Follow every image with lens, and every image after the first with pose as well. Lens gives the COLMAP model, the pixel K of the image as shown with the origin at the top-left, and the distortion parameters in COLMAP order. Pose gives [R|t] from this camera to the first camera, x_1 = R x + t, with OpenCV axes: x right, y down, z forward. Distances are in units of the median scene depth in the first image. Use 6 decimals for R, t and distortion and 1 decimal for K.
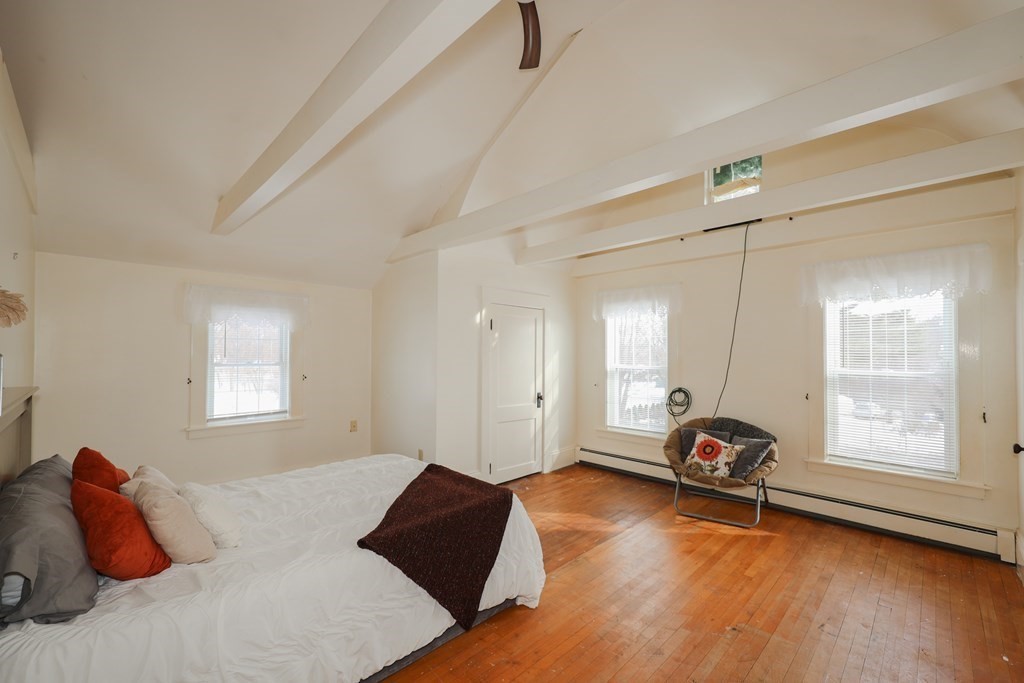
lens RADIAL K [[416.1, 0, 513.2], [0, 416.1, 345.9], [0, 0, 1]] dist [0.000392, 0.000518]
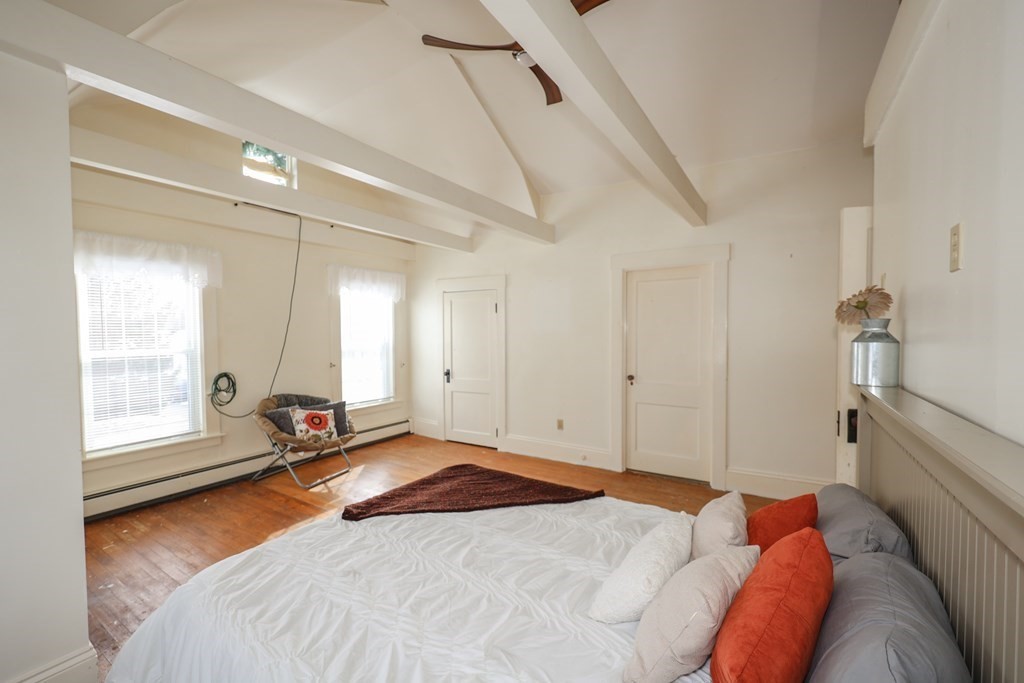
lens RADIAL K [[416.1, 0, 513.2], [0, 416.1, 345.9], [0, 0, 1]] dist [0.000392, 0.000518]
pose [[-0.211724, -0.033291, 0.976762, -0.786256], [-0.014550, 0.999416, 0.030909, 0.011957], [-0.977221, -0.007668, -0.212085, 0.806074]]
